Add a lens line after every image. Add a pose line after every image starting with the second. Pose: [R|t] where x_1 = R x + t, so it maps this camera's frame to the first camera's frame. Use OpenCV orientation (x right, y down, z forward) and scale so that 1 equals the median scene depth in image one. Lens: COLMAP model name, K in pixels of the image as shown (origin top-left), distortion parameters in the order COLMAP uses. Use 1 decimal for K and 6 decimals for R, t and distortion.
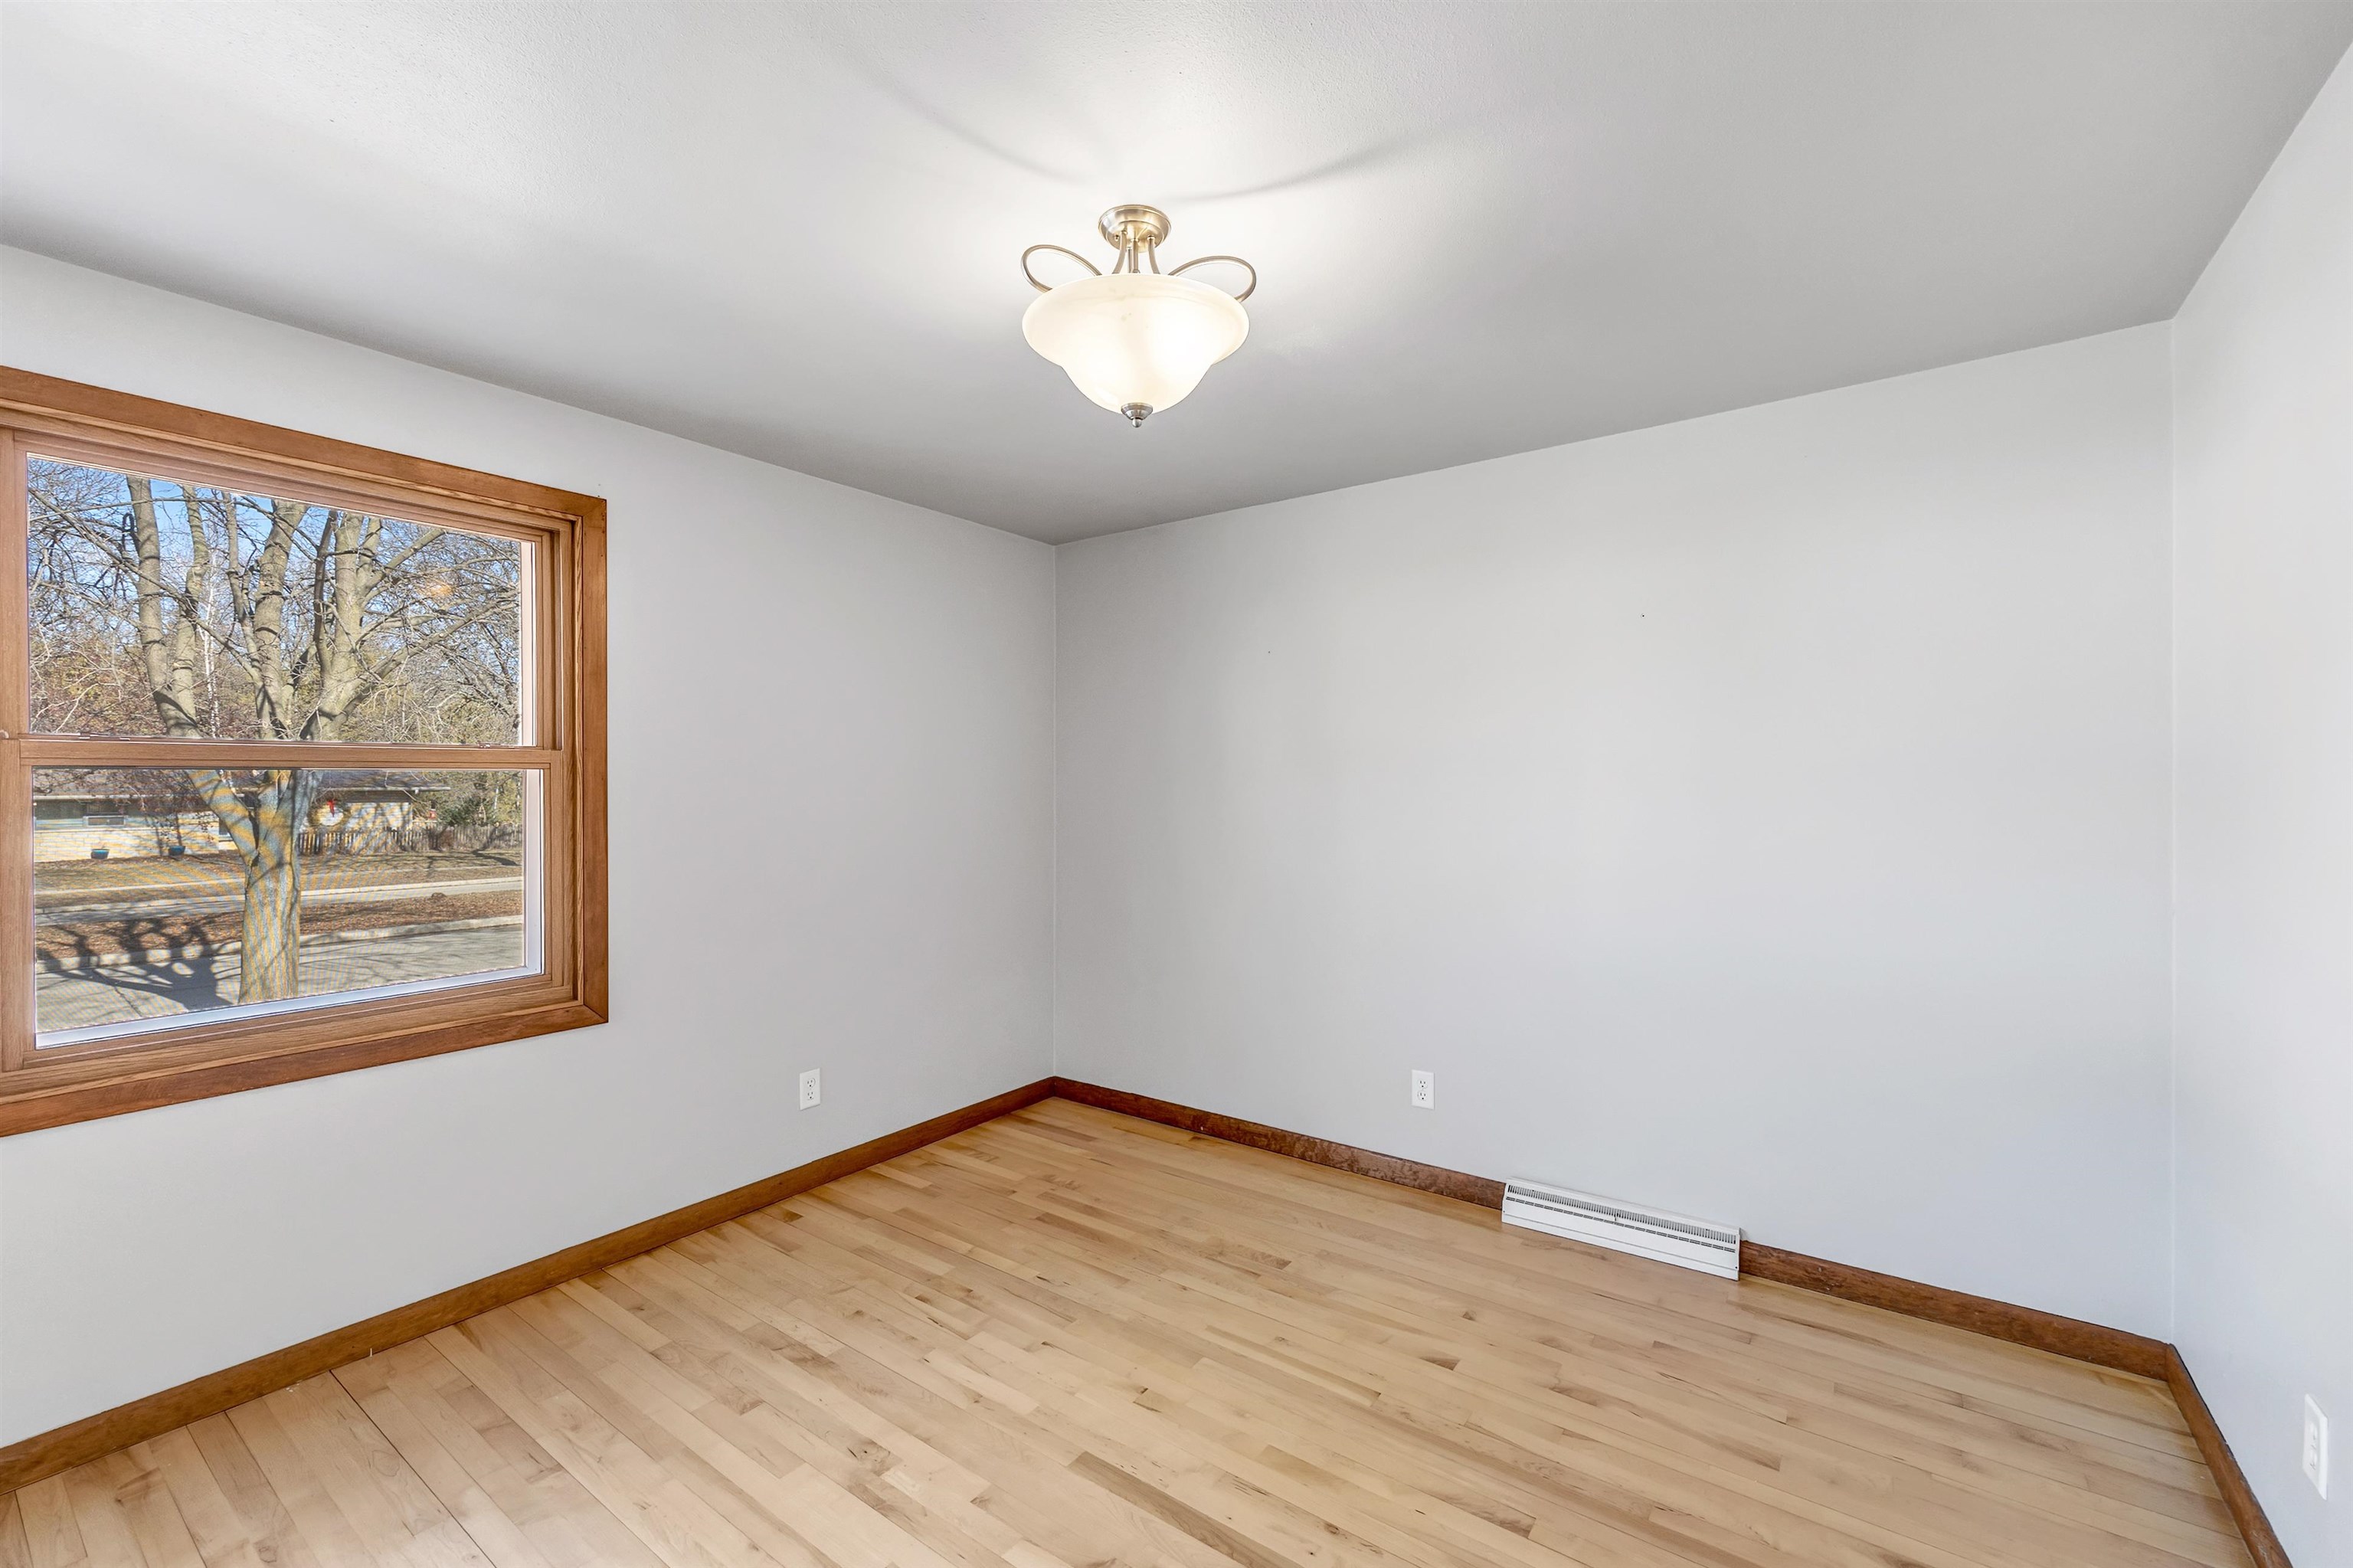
lens RADIAL K [[958.7, 0, 1165.6], [0, 958.7, 794.0], [0, 0, 1]] dist [-0.000644, 0.000008]
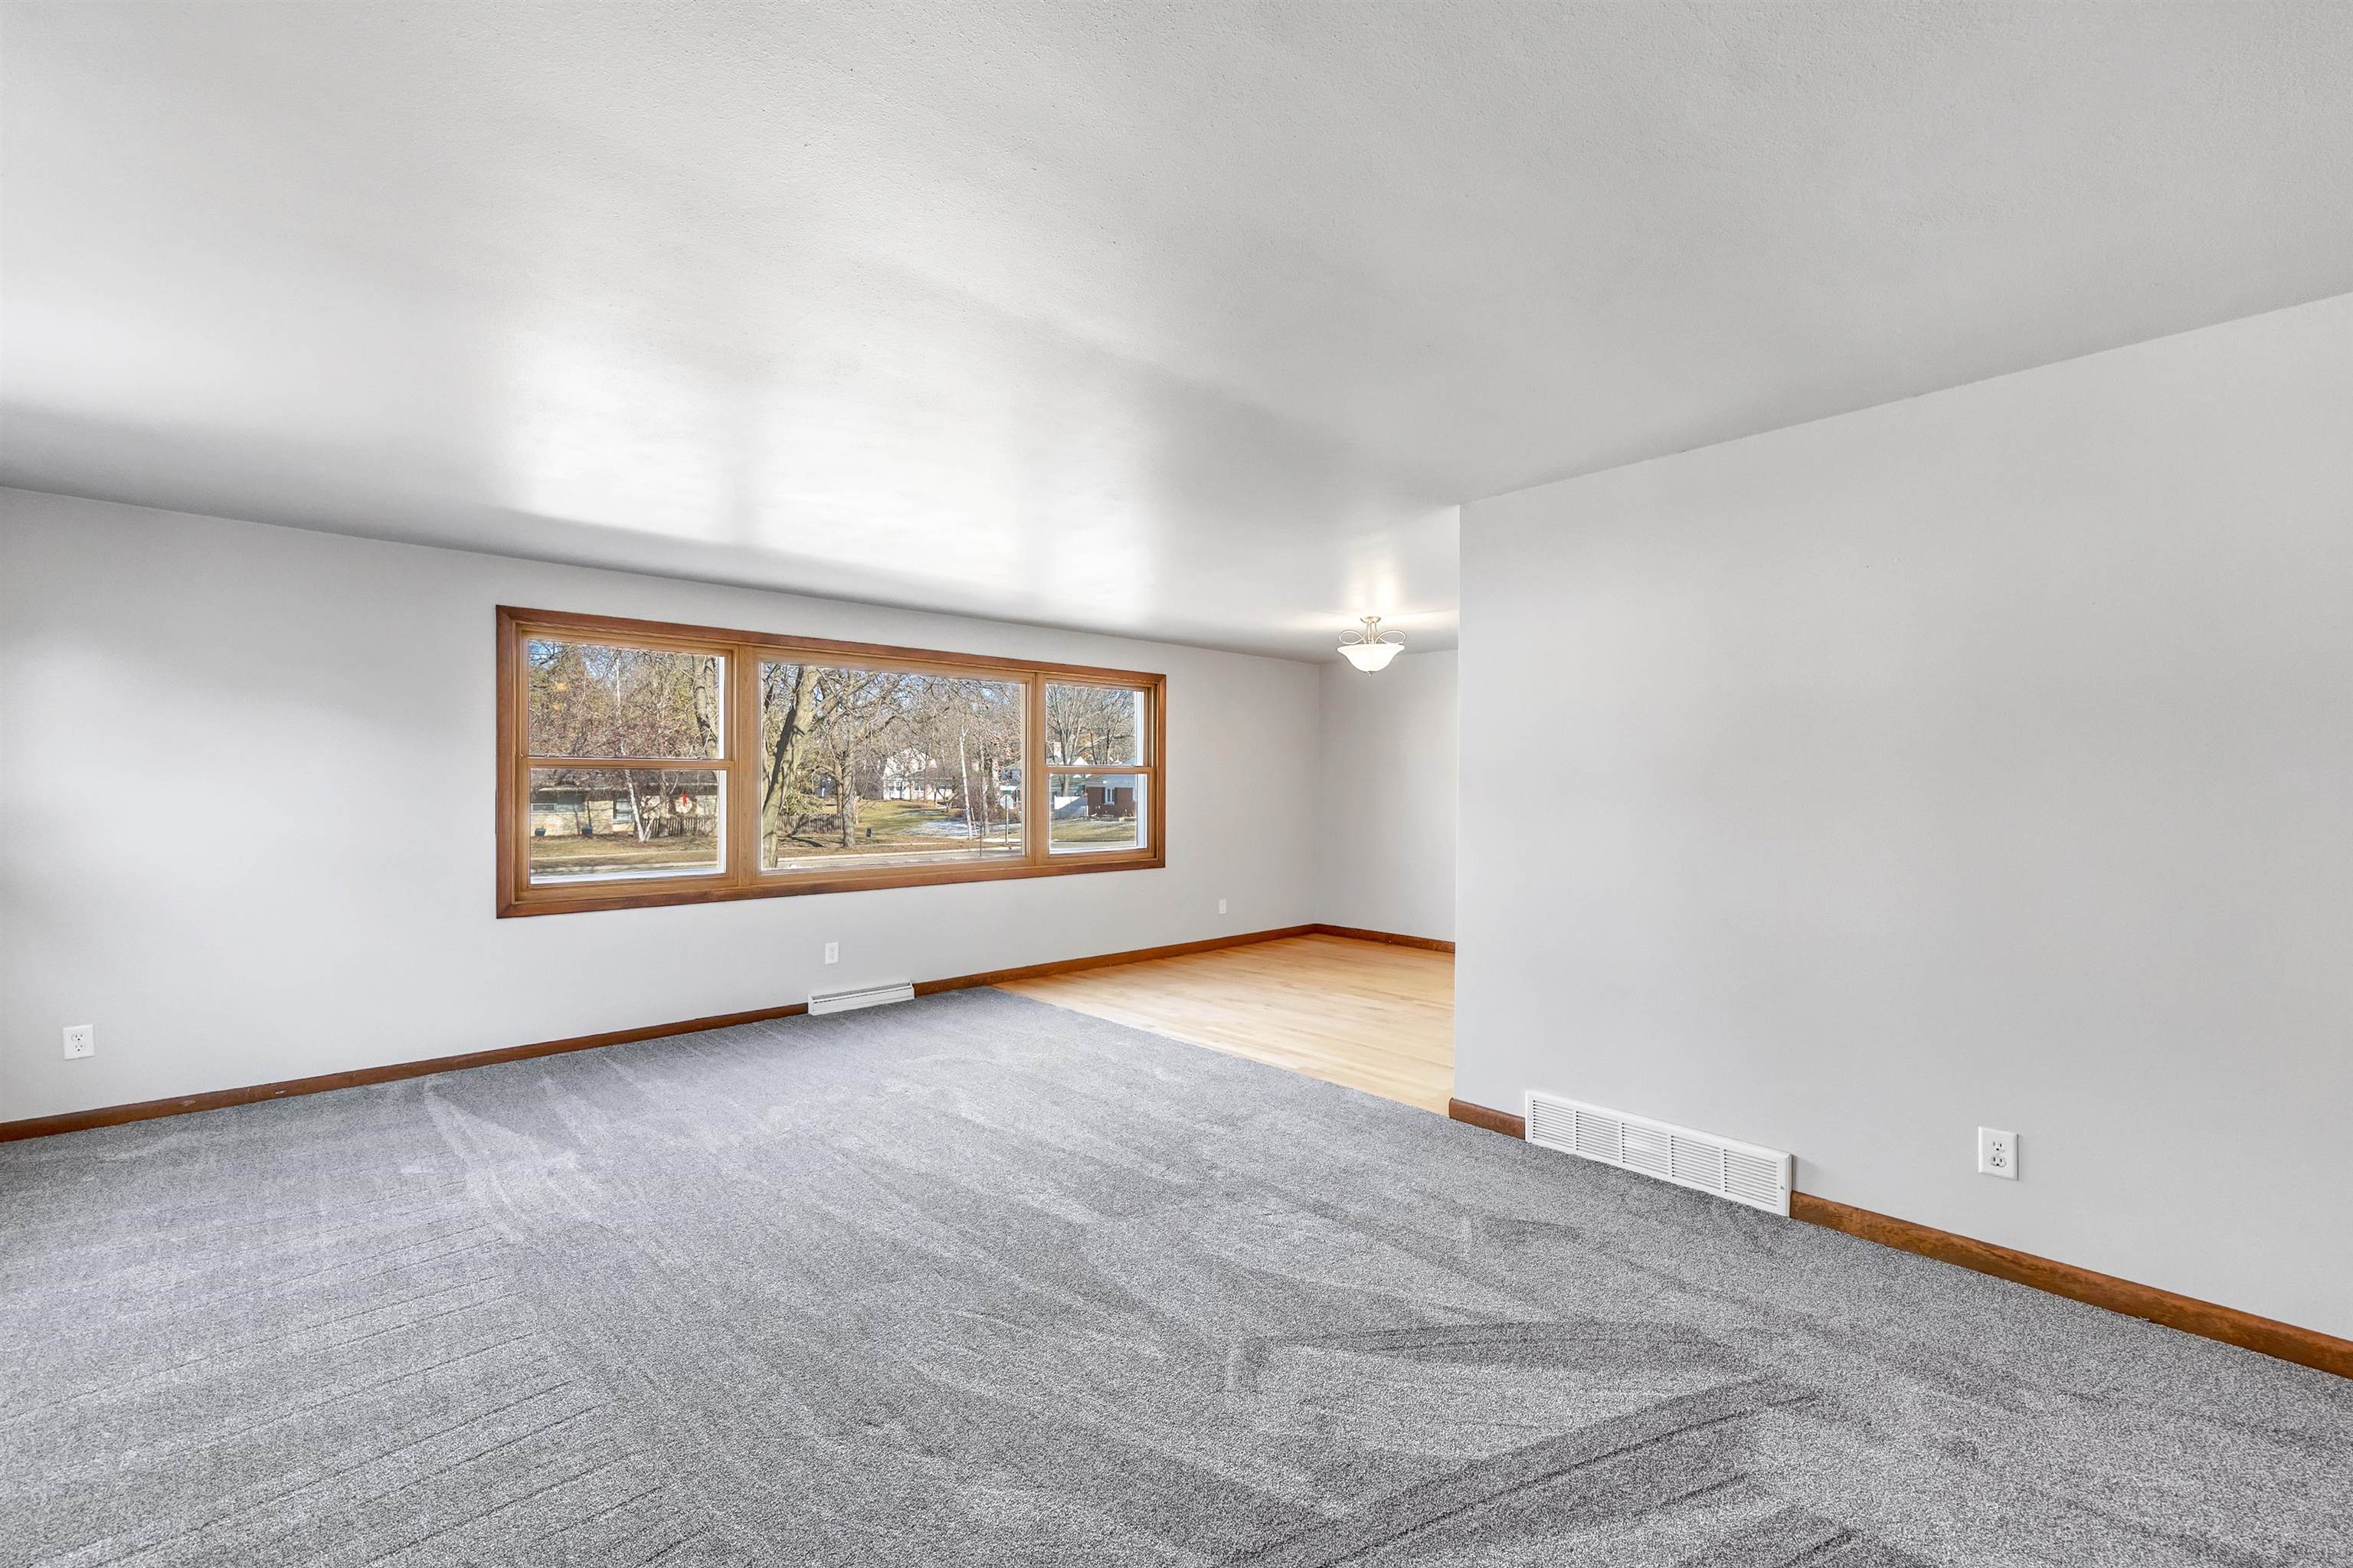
lens RADIAL K [[958.7, 0, 1165.6], [0, 958.7, 794.0], [0, 0, 1]] dist [-0.000644, 0.000008]
pose [[0.979914, 0.006067, -0.199330, -0.040790], [-0.005691, 0.999981, 0.002459, 0.023898], [0.199341, -0.001276, 0.979929, -1.632054]]
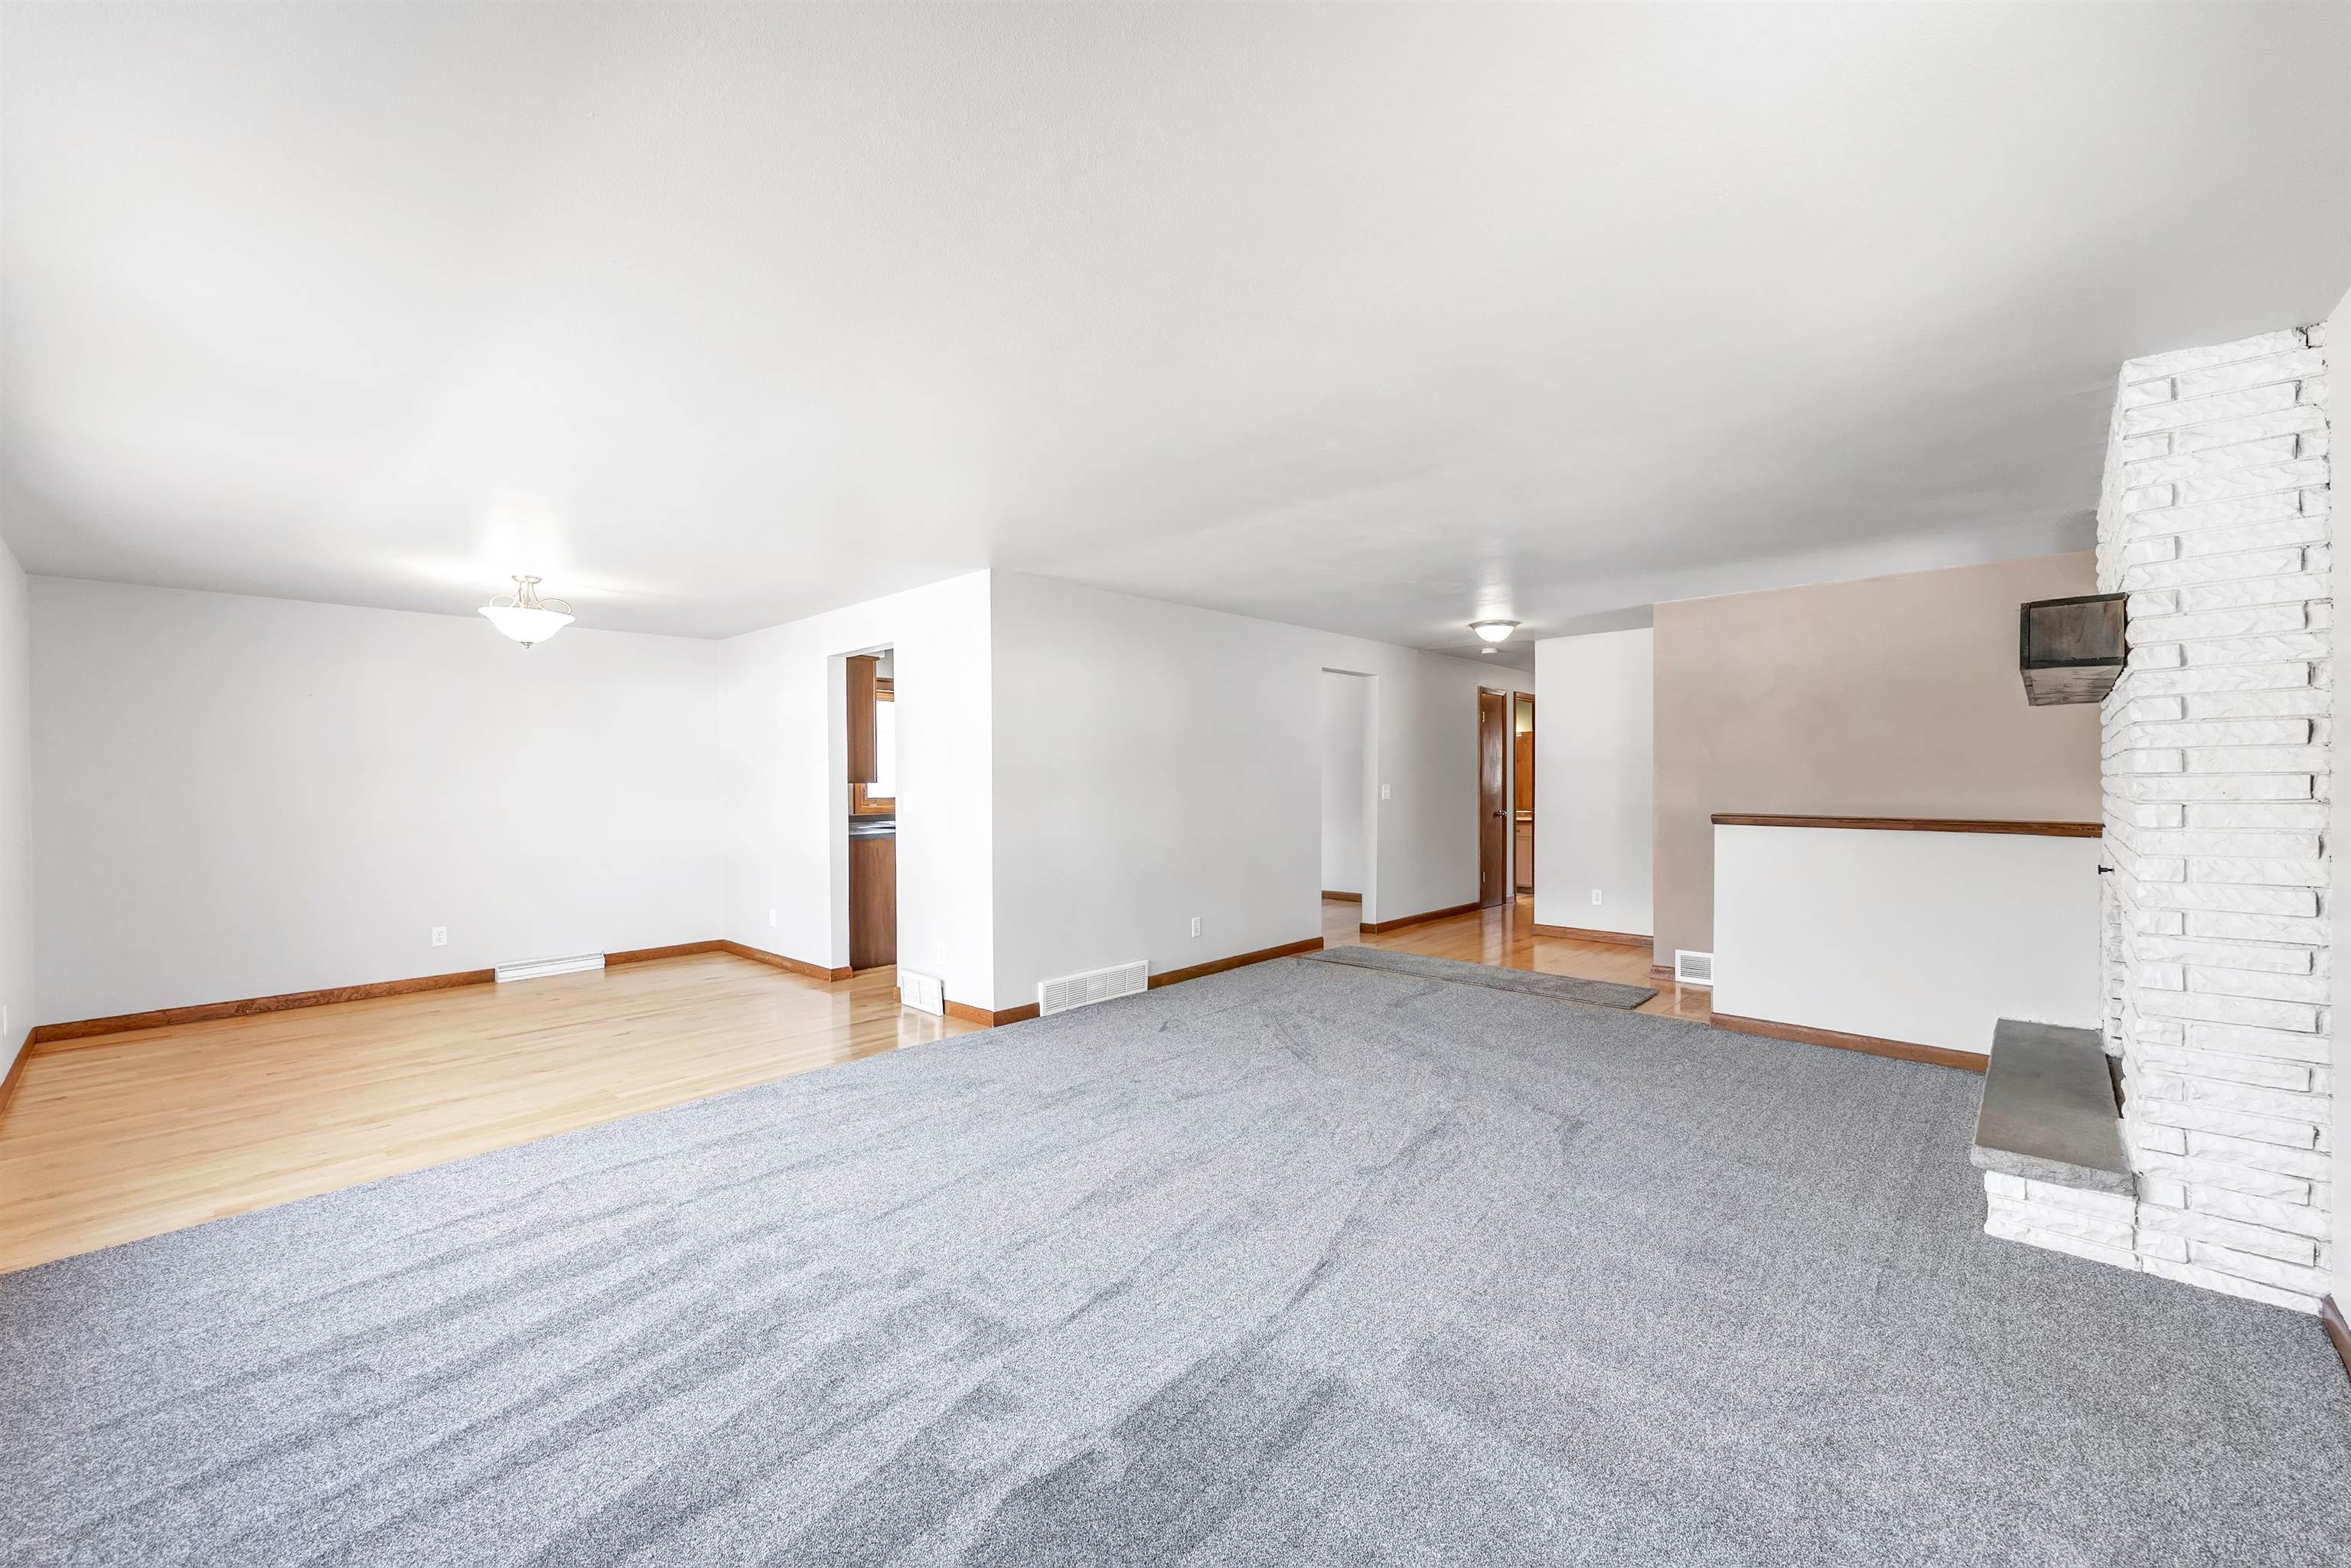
lens RADIAL K [[957.8, 0, 1164.6], [0, 957.8, 794.0], [0, 0, 1]] dist [-0.000644, 0.000008]
pose [[0.120035, -0.019687, 0.992574, -1.681314], [0.011461, 0.999764, 0.018443, 0.009249], [-0.992703, 0.009162, 0.120233, -0.767603]]
